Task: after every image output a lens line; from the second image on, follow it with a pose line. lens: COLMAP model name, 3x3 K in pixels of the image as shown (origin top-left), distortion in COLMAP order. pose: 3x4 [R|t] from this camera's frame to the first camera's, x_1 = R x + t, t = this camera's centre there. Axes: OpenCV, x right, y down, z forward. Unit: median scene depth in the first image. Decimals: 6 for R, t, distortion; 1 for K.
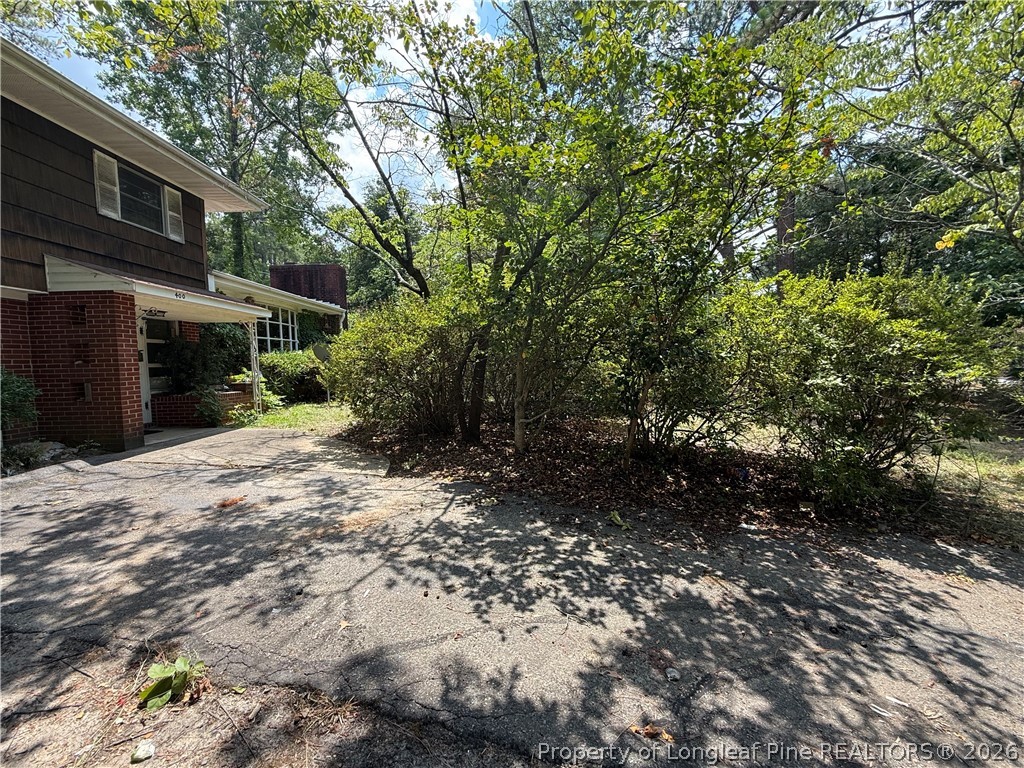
lens RADIAL K [[409.5, 0, 512.4], [0, 409.5, 386.6], [0, 0, 1]] dist [0.001140, -0.000694]
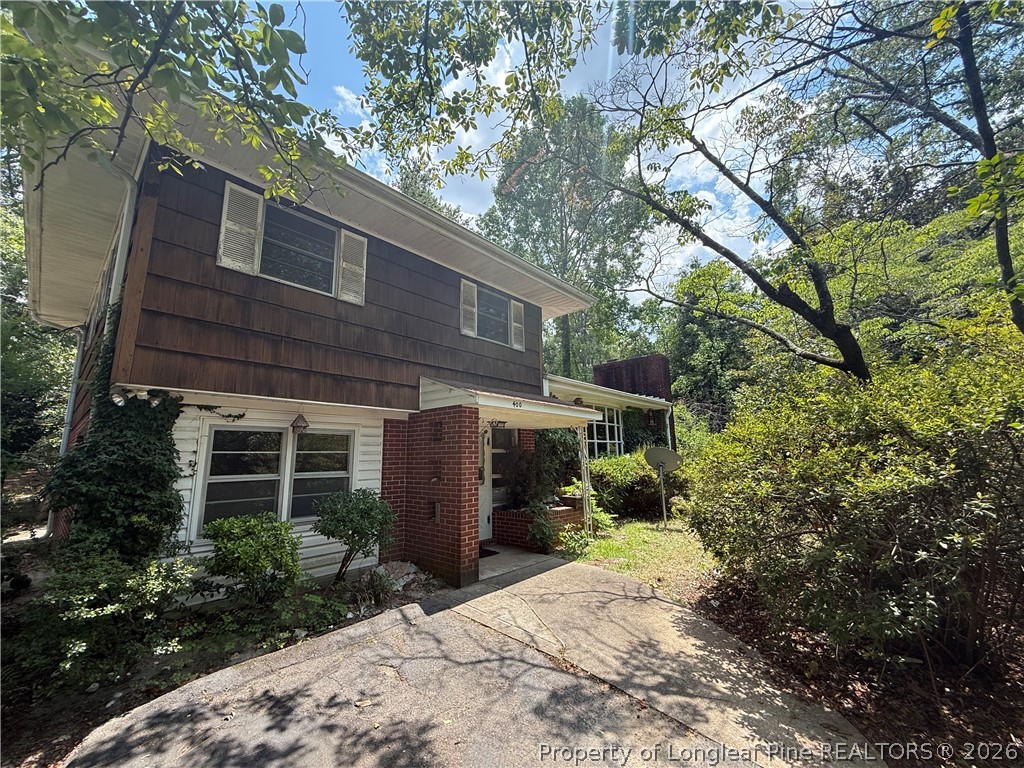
lens RADIAL K [[409.5, 0, 509.6], [0, 409.5, 383.0], [0, 0, 1]] dist [0.001140, -0.000694]
pose [[0.753342, -0.111249, -0.648151, -0.171253], [-0.038426, 0.976457, -0.212262, -0.054745], [0.656505, 0.184811, 0.731331, 0.234020]]
